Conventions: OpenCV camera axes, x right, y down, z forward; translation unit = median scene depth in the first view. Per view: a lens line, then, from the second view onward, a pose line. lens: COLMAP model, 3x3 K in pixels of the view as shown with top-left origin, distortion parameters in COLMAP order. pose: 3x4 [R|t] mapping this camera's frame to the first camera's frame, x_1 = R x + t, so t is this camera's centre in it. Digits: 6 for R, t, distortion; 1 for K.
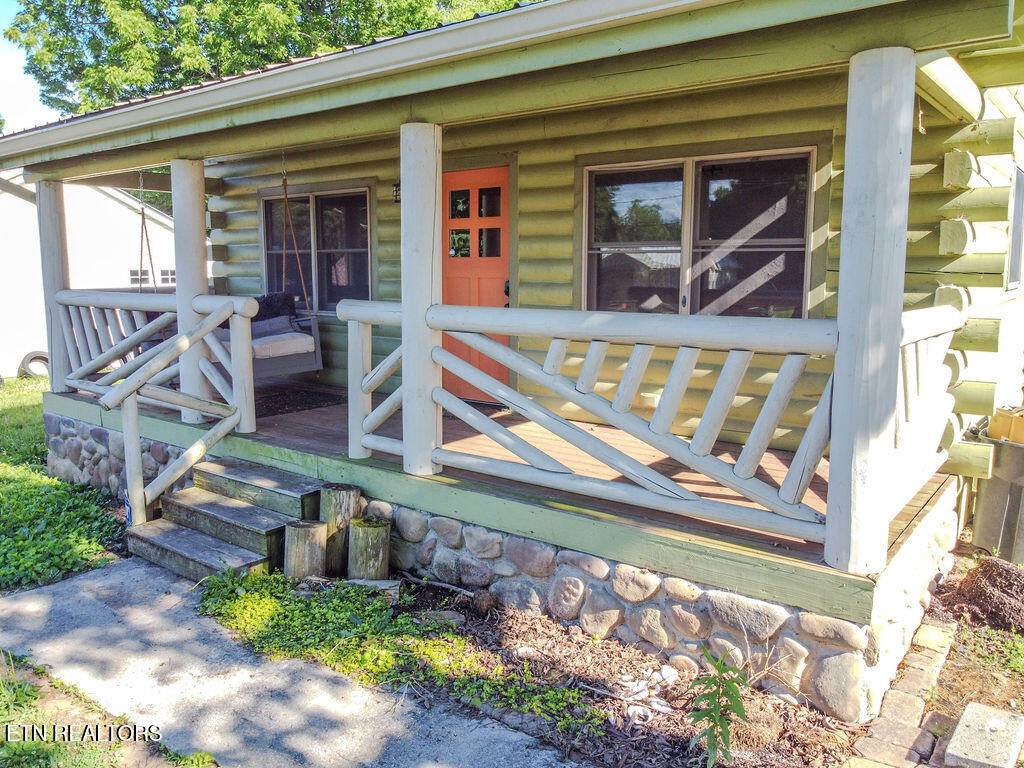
lens RADIAL K [[790.1, 0, 512.0], [0, 790.1, 384.0], [0, 0, 1]] dist [0.000488, 0.003209]
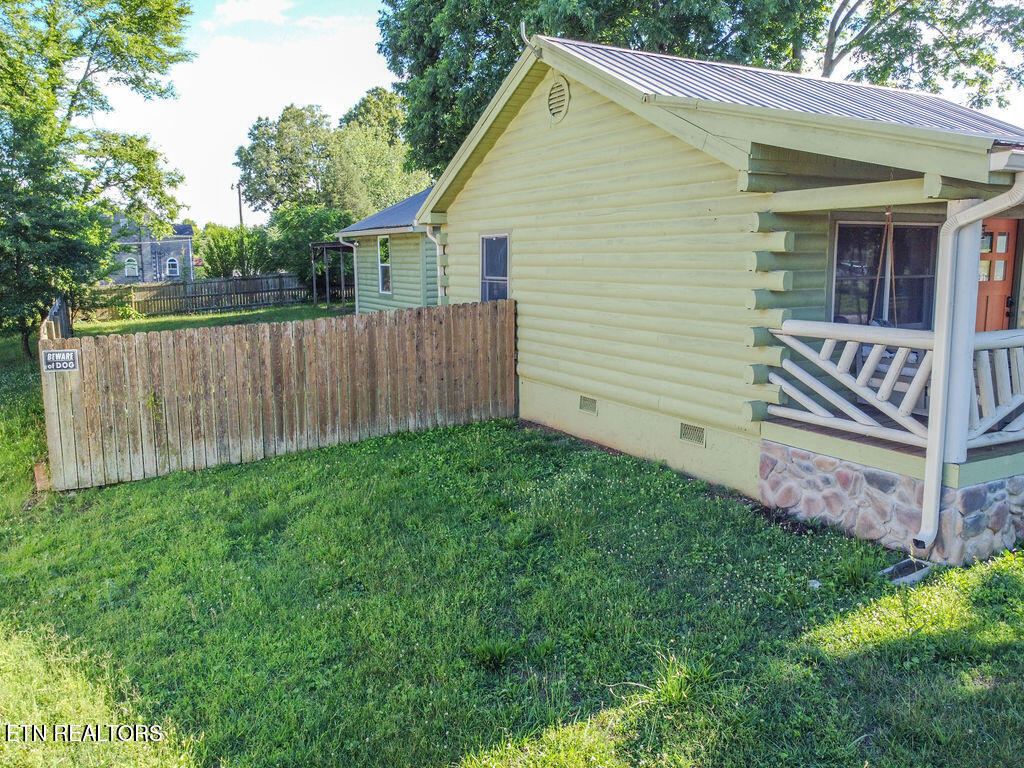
lens RADIAL K [[781.5, 0, 512.0], [0, 781.5, 384.0], [0, 0, 1]] dist [-0.005051, -0.000687]
pose [[0.397437, -0.147251, 0.905738, -2.276506], [0.141219, 0.985097, 0.098187, -0.324825], [-0.906698, 0.088884, 0.412309, 1.674314]]
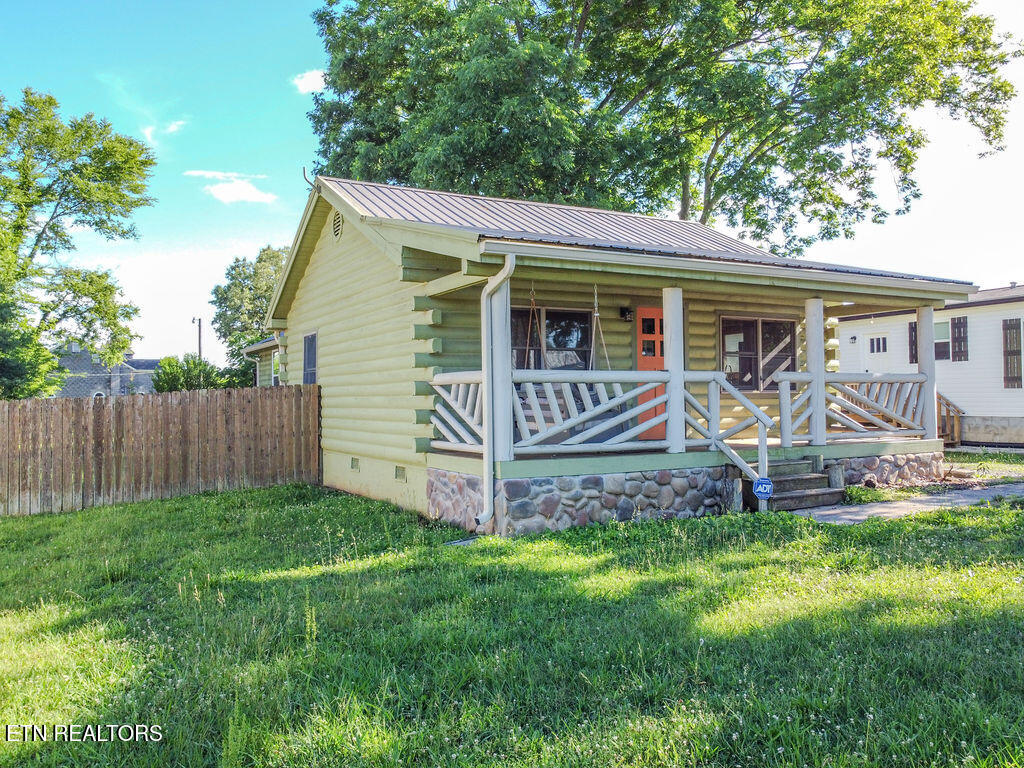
lens RADIAL K [[811.8, 0, 512.0], [0, 811.8, 384.0], [0, 0, 1]] dist [-0.006354, 0.005186]
pose [[0.398237, 0.013380, 0.917185, -2.517902], [0.146708, 0.986093, -0.078085, -0.009704], [-0.905475, 0.165655, 0.390736, 0.825035]]
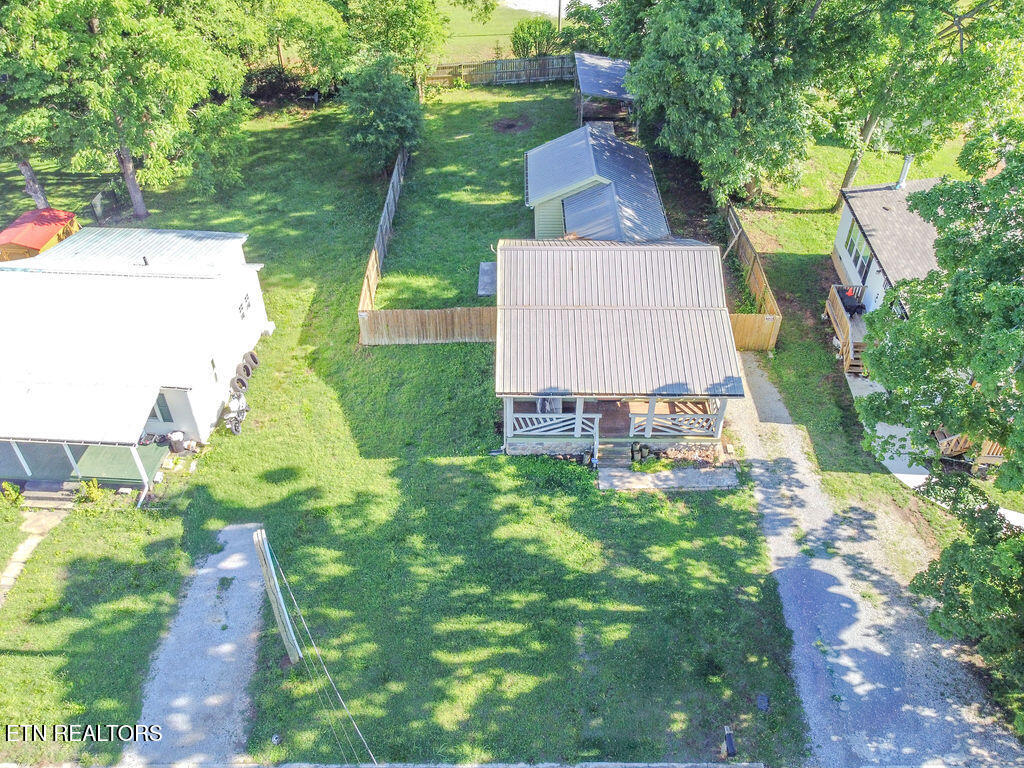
lens RADIAL K [[811.8, 0, 512.0], [0, 811.8, 384.0], [0, 0, 1]] dist [-0.006354, 0.005186]
pose [[0.791931, -0.387022, 0.472291, -3.492896], [0.089273, 0.838549, 0.537463, -3.427440], [-0.604049, -0.383471, 0.698624, -2.375161]]
